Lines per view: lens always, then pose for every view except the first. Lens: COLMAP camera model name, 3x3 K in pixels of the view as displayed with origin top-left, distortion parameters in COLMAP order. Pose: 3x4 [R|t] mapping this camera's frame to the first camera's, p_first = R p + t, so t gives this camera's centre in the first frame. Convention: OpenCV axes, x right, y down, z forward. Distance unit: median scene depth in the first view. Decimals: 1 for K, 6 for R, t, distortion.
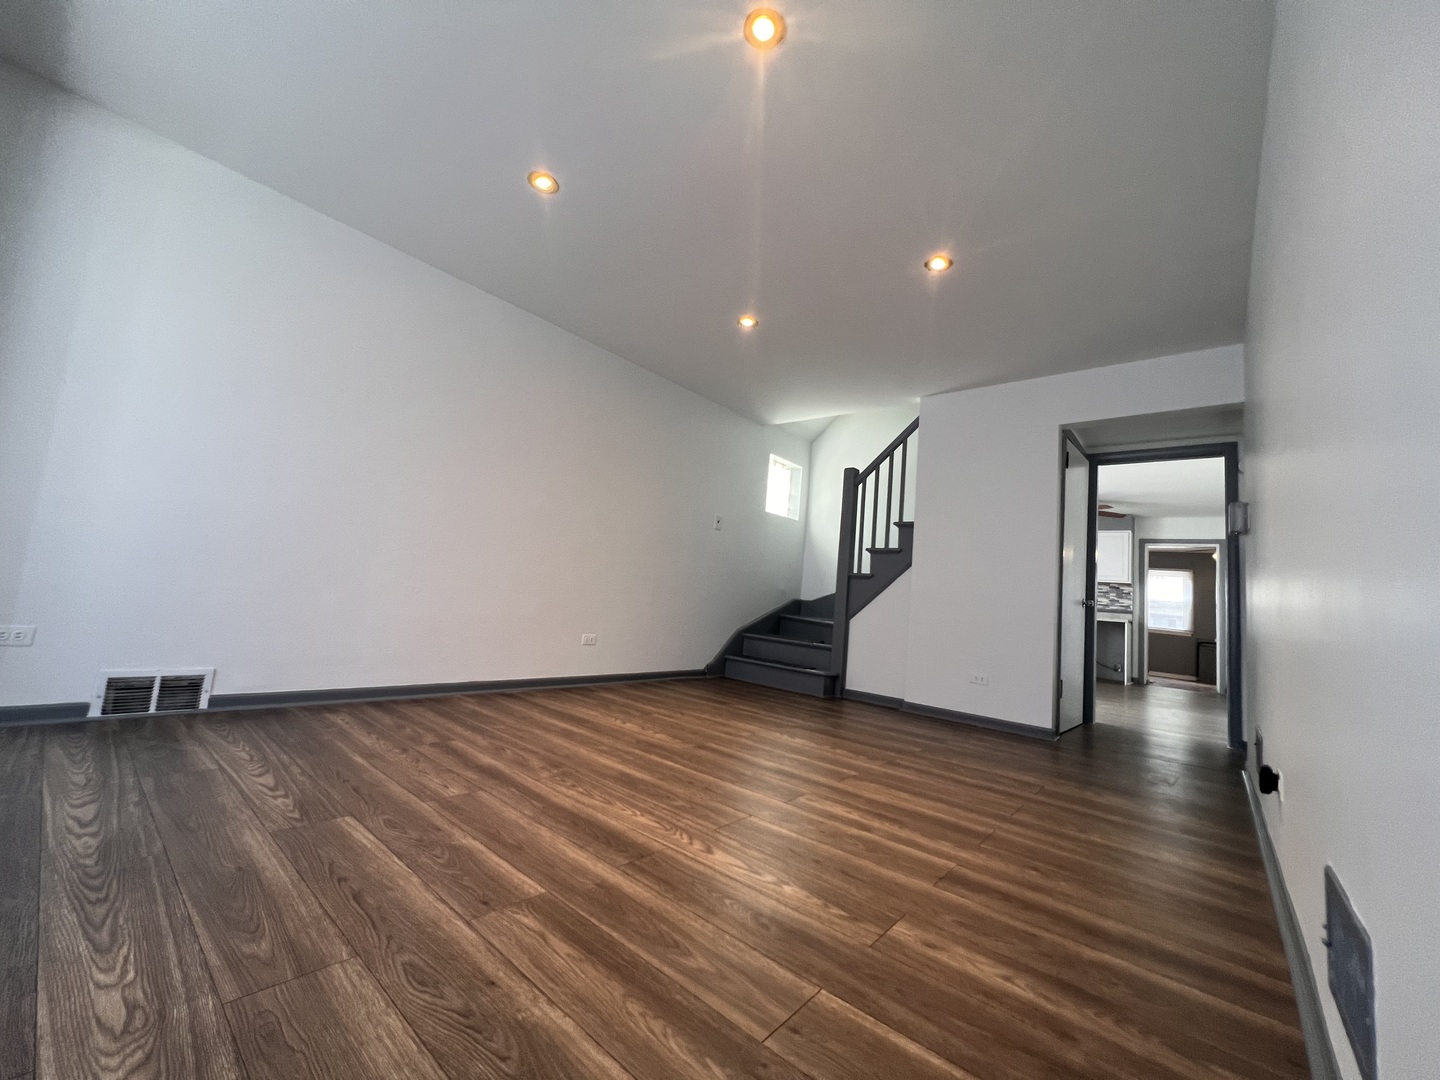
lens RADIAL K [[575.2, 0, 721.5], [0, 575.2, 534.3], [0, 0, 1]] dist [0.000761, 0.000137]
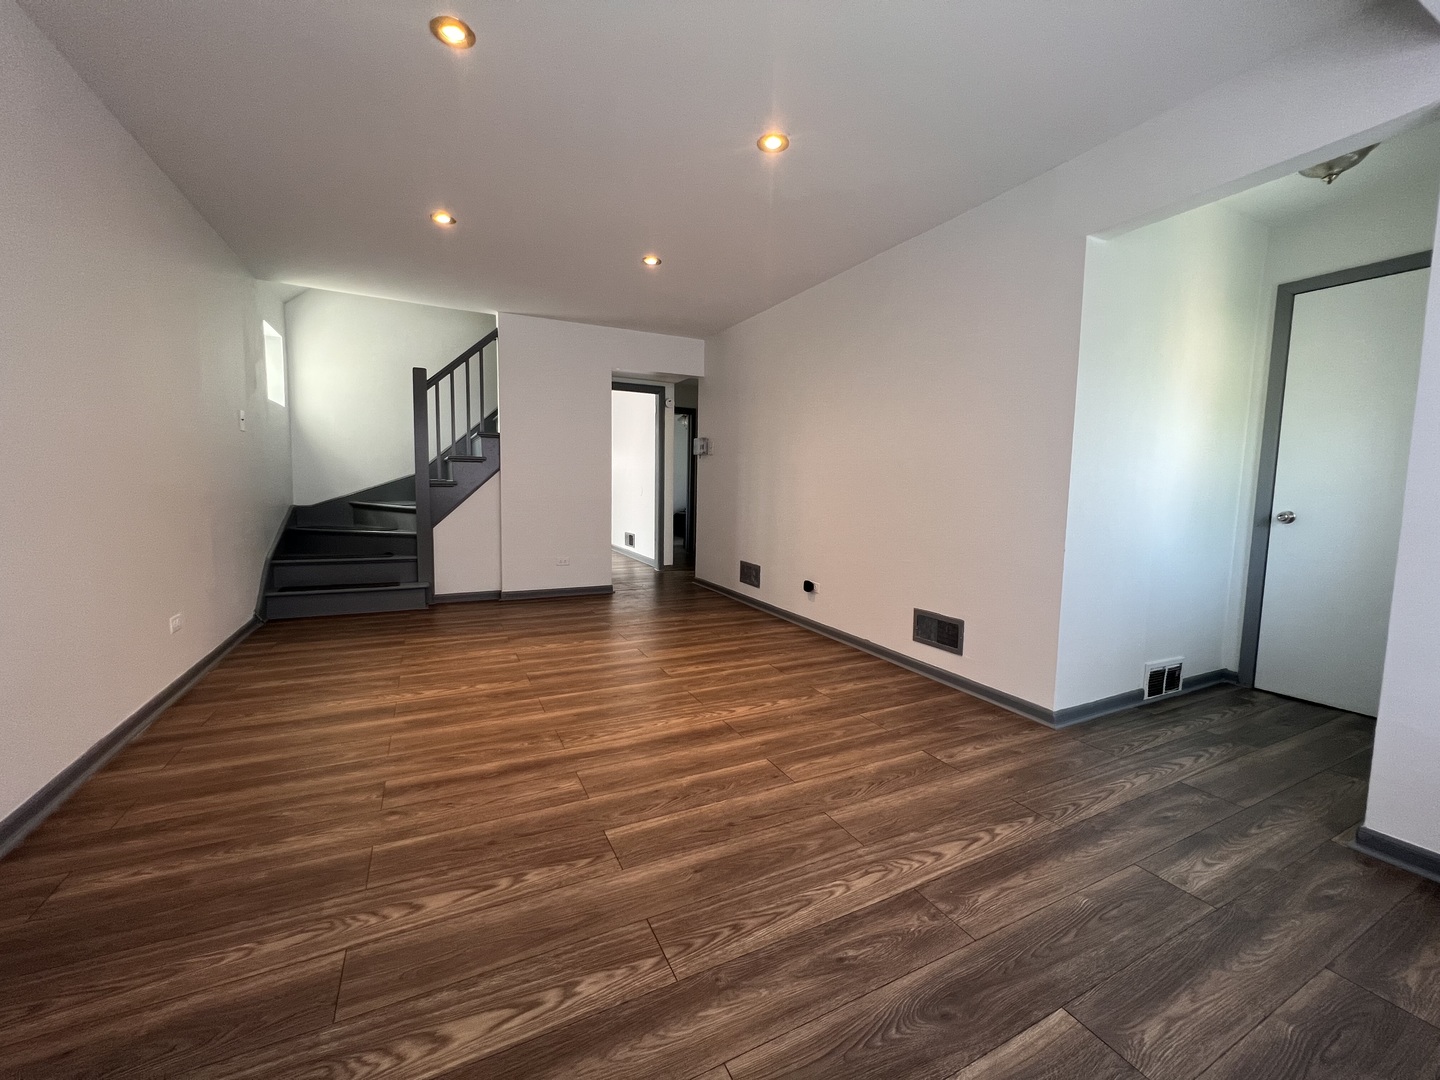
lens RADIAL K [[575.2, 0, 721.5], [0, 575.2, 534.3], [0, 0, 1]] dist [0.000761, 0.000137]
pose [[0.388124, -0.159580, 0.907686, -1.260925], [-0.089749, 0.973669, 0.209557, -0.243589], [-0.917227, -0.162798, 0.363583, 0.452300]]
